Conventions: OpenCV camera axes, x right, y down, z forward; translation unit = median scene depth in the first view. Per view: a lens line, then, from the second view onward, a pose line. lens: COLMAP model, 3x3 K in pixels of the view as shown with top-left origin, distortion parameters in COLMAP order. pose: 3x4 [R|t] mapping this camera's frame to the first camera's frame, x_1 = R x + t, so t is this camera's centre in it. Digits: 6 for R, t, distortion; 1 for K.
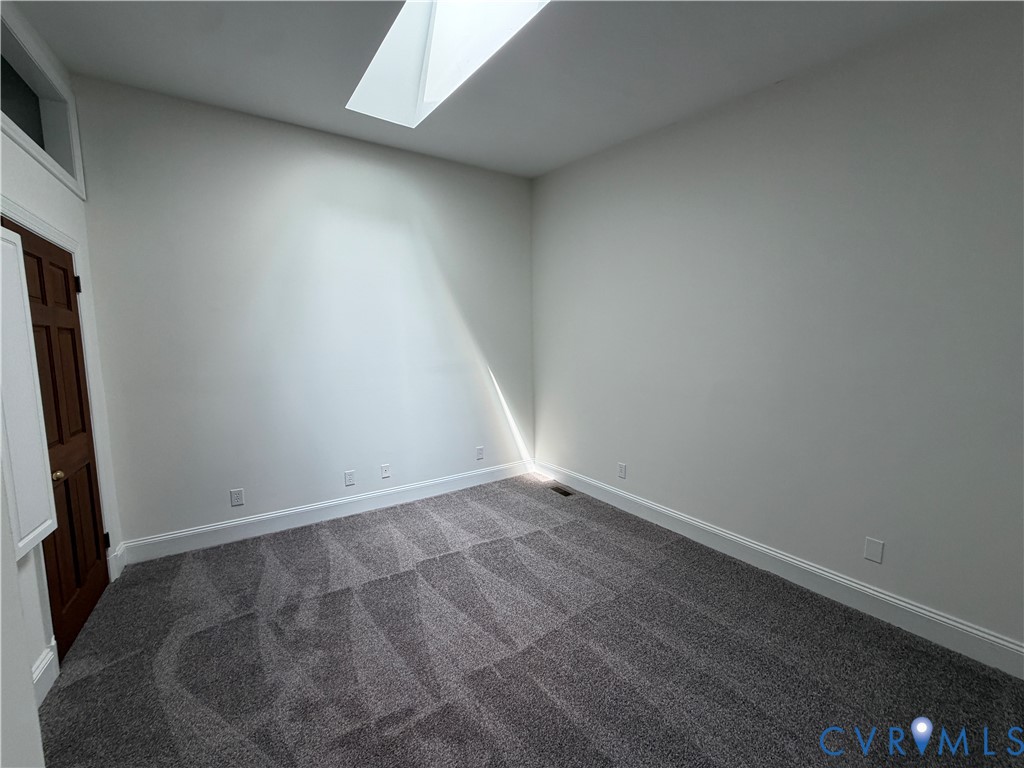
lens RADIAL K [[406.8, 0, 511.1], [0, 406.8, 383.4], [0, 0, 1]] dist [-0.001004, -0.000455]
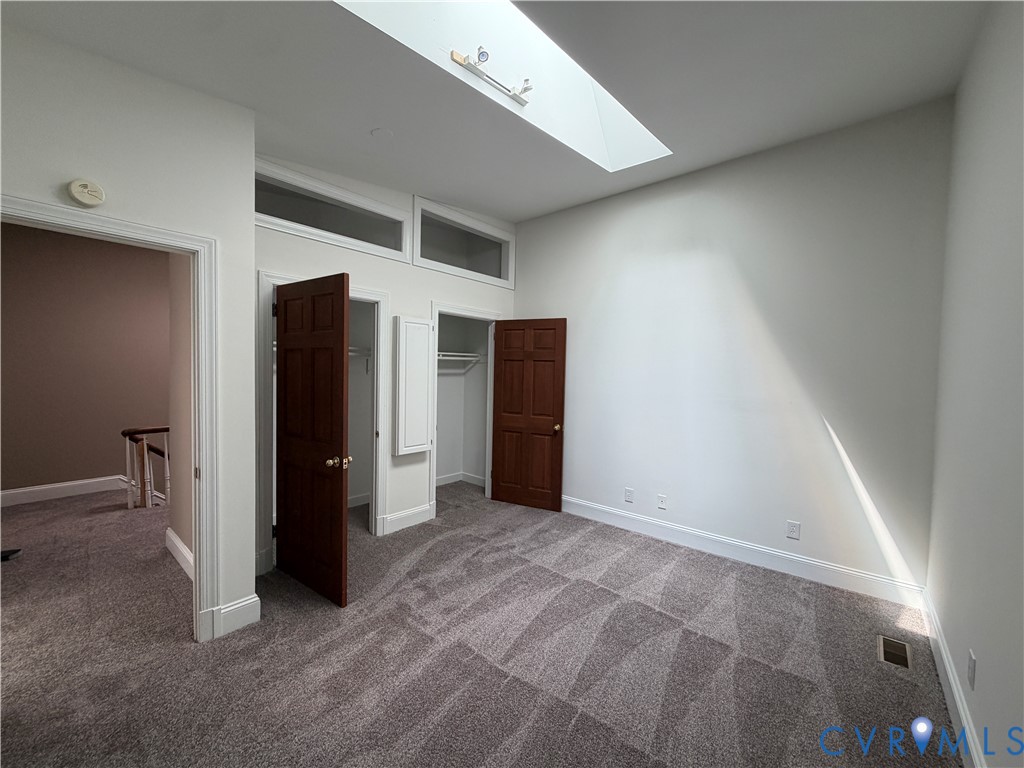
lens RADIAL K [[406.8, 0, 510.2], [0, 406.8, 383.2], [0, 0, 1]] dist [-0.001004, -0.000455]
pose [[0.291721, 0.053198, -0.955023, 0.616159], [-0.116492, 0.992996, 0.019729, -0.056117], [0.949383, 0.105497, 0.295875, 0.401426]]
